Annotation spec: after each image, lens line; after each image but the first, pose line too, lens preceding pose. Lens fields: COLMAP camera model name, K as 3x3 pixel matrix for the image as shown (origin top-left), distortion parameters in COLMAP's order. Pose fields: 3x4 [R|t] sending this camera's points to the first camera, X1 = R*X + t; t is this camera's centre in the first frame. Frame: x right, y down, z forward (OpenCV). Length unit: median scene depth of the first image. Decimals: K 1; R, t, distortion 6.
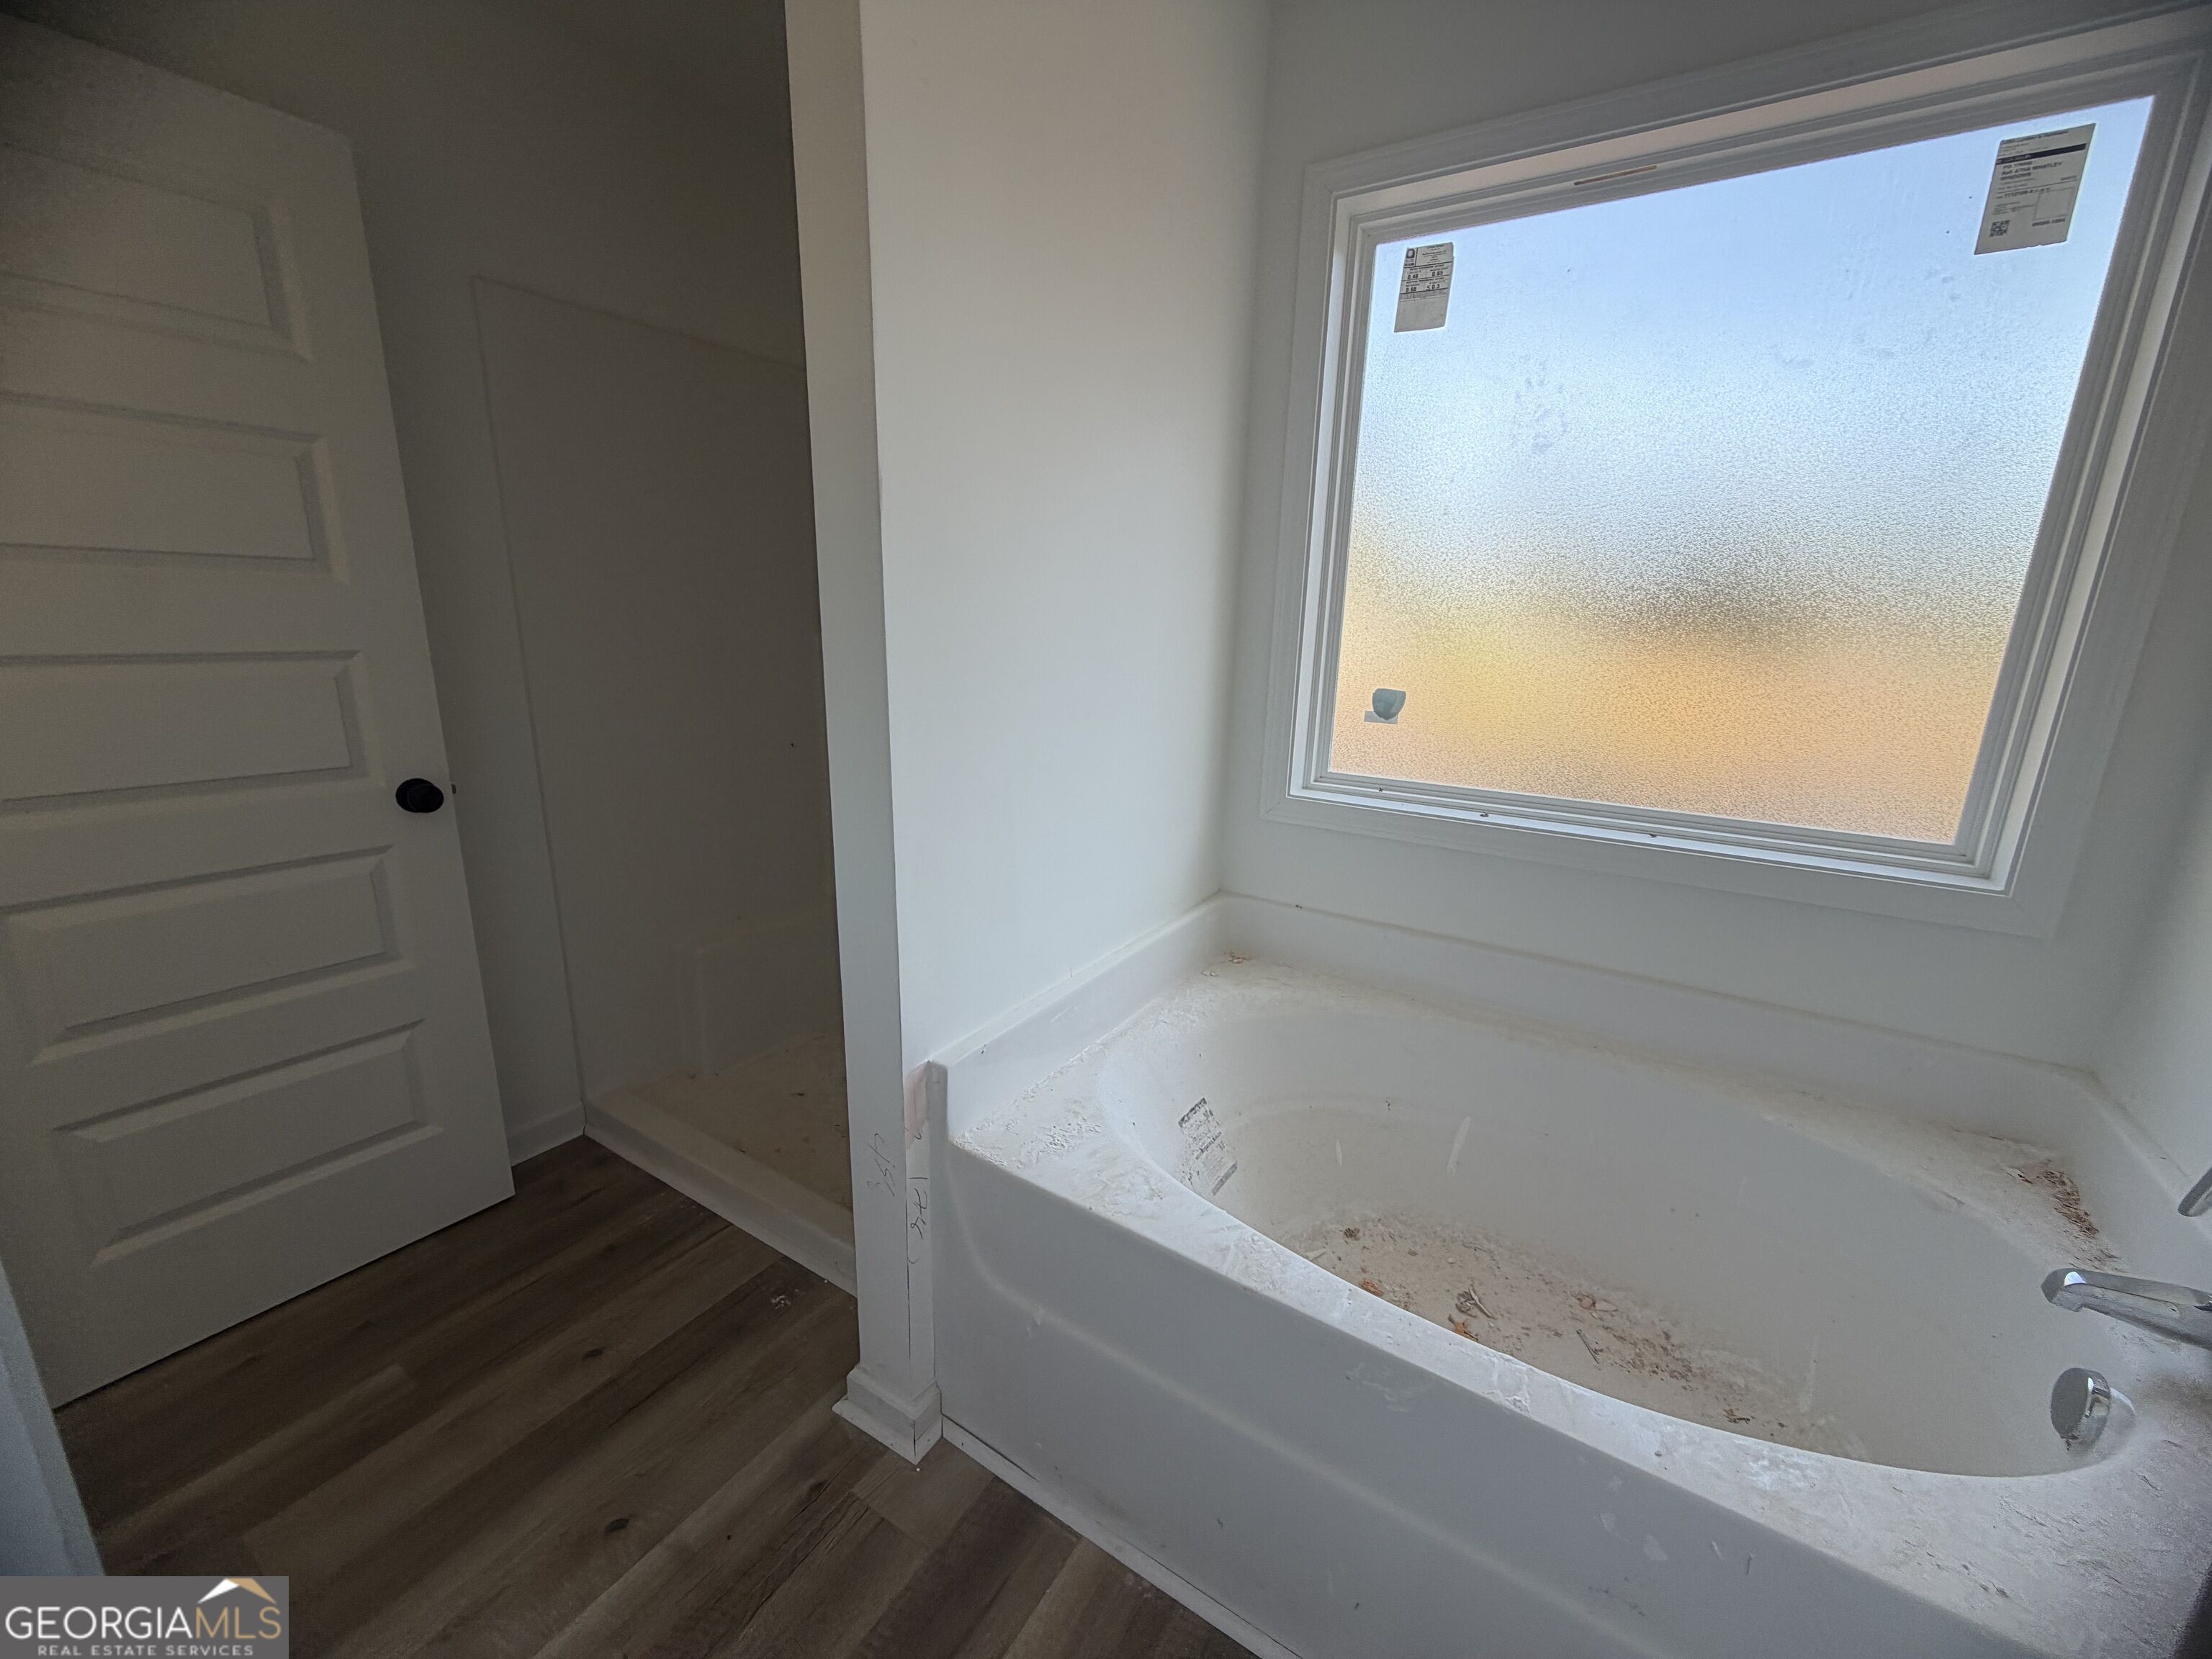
lens RADIAL K [[883.6, 0, 1099.3], [0, 883.6, 833.2], [0, 0, 1]] dist [0.001178, 0.000067]
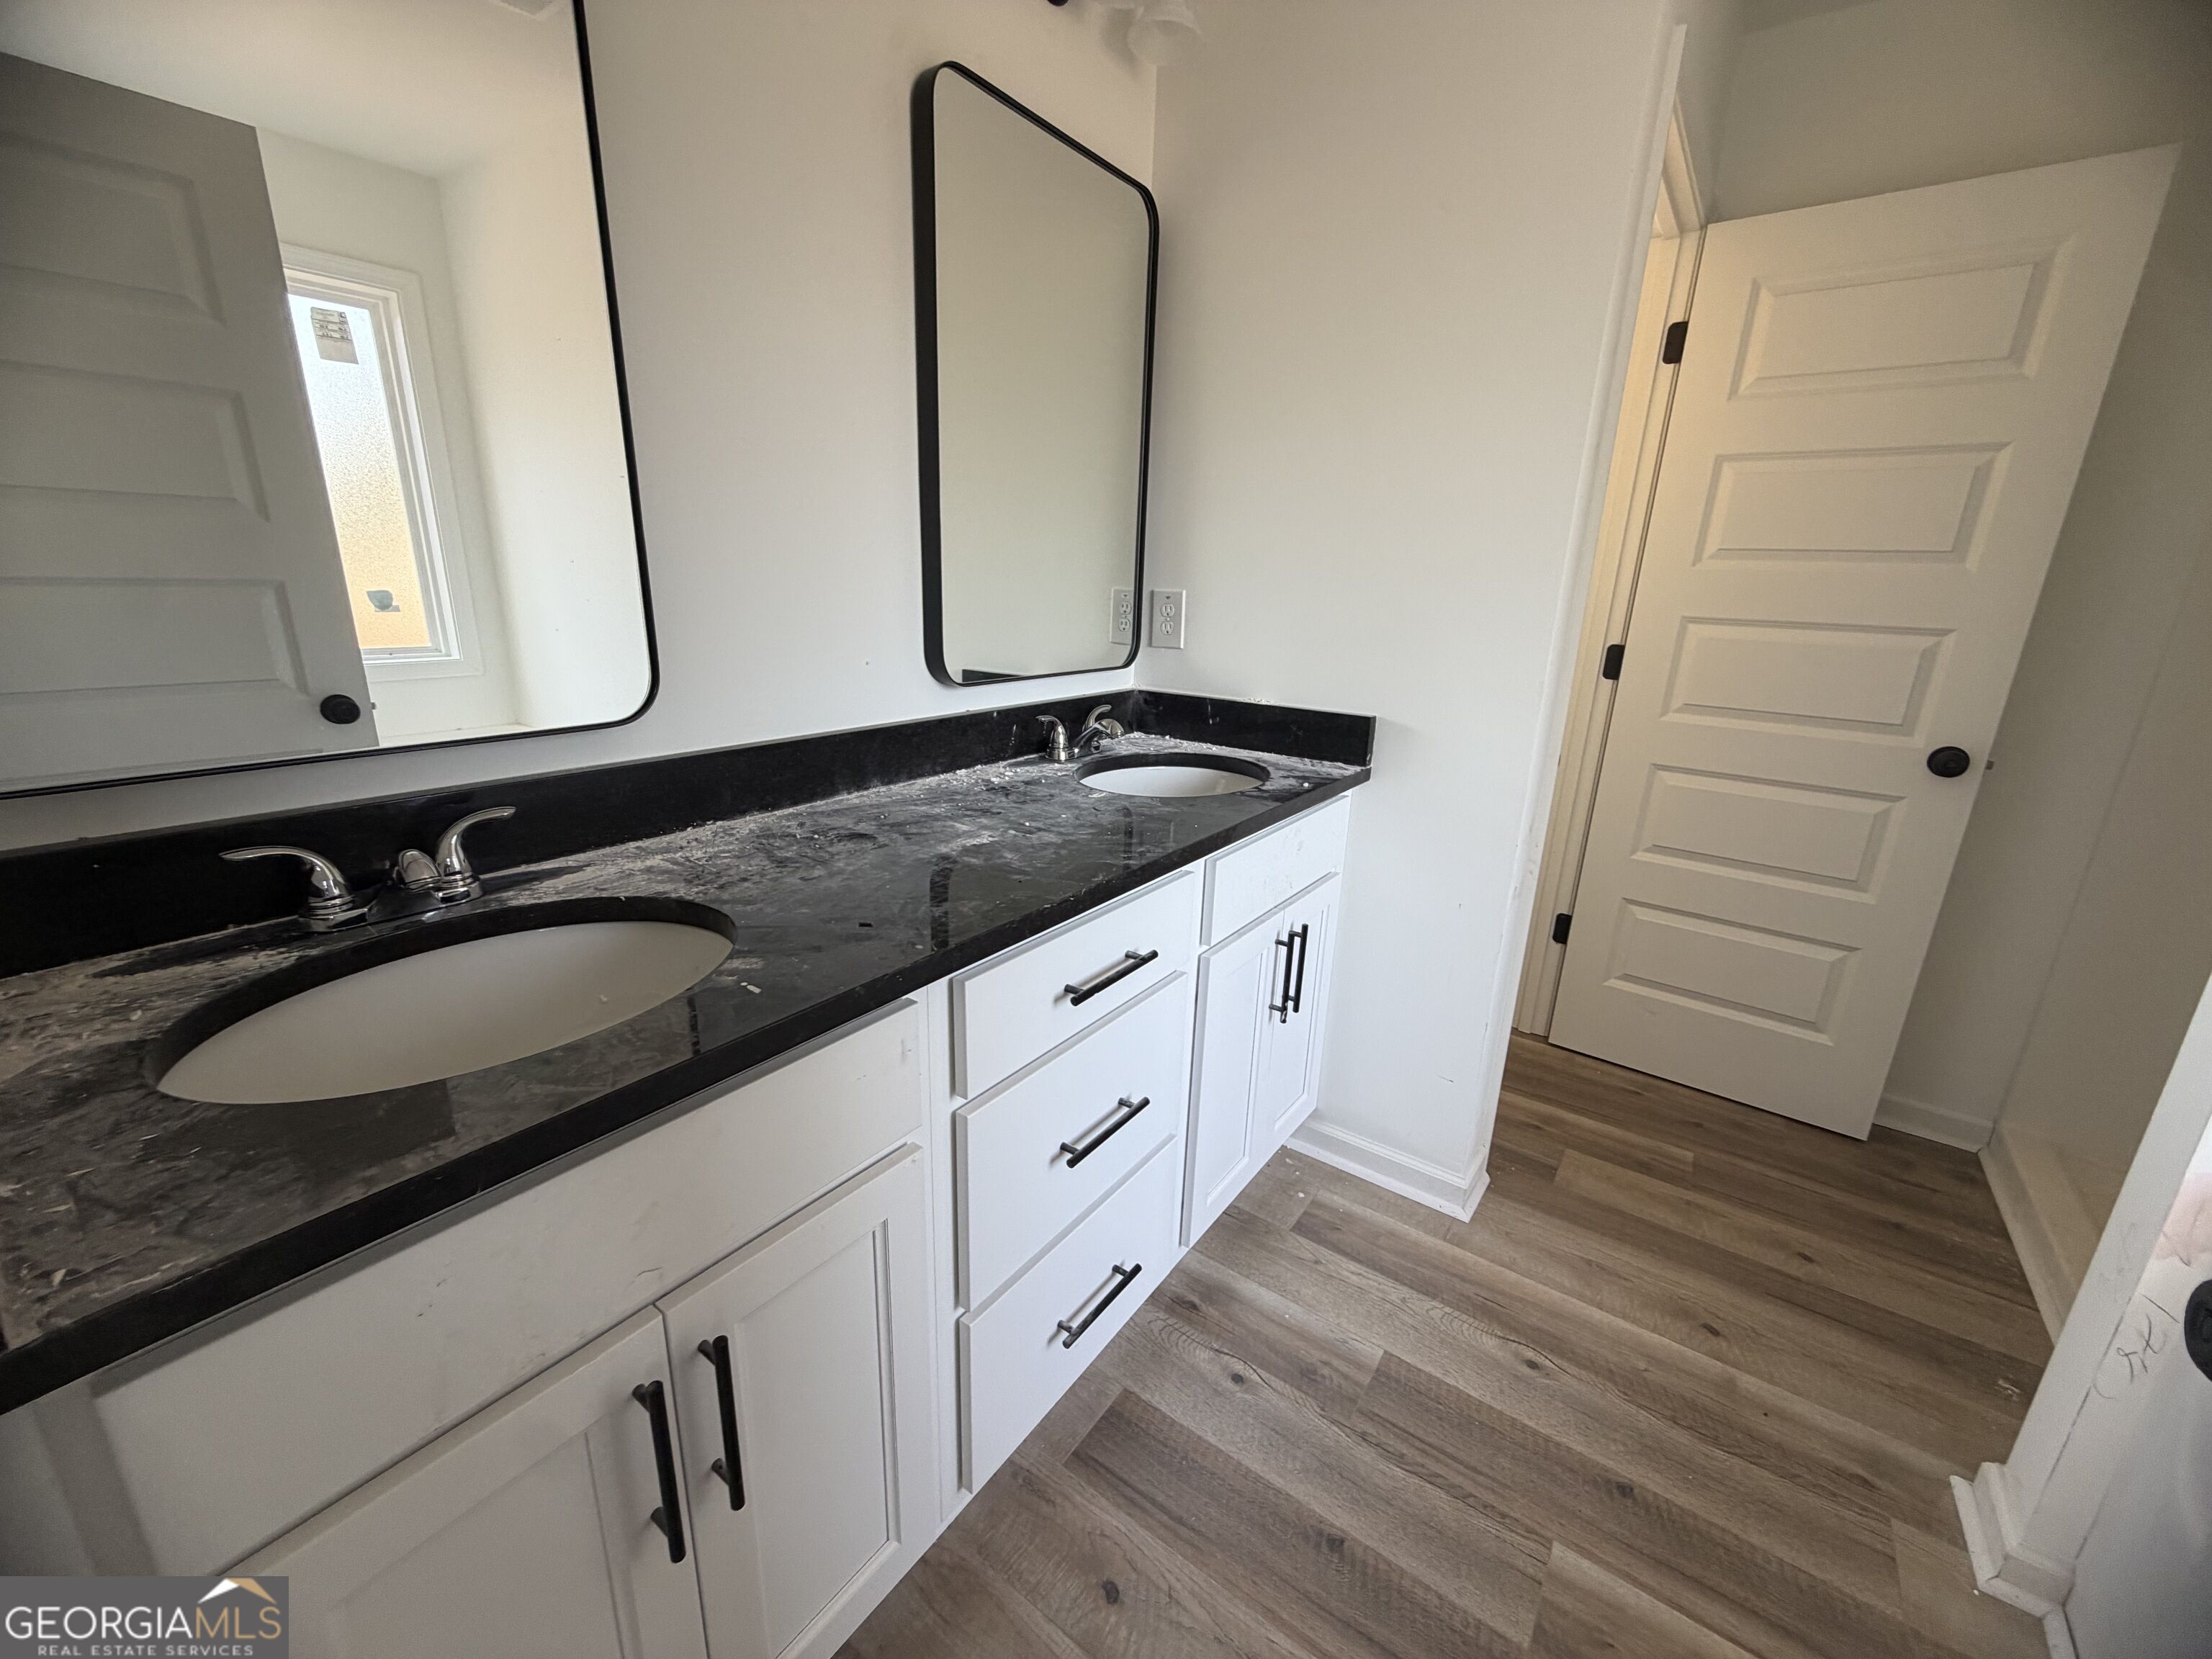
lens RADIAL K [[883.6, 0, 1099.3], [0, 883.6, 833.2], [0, 0, 1]] dist [0.001178, 0.000067]
pose [[-0.053009, 0.257990, -0.964692, 0.421481], [-0.273616, 0.925327, 0.262497, 0.044221], [0.960377, 0.277870, 0.021539, -0.030566]]
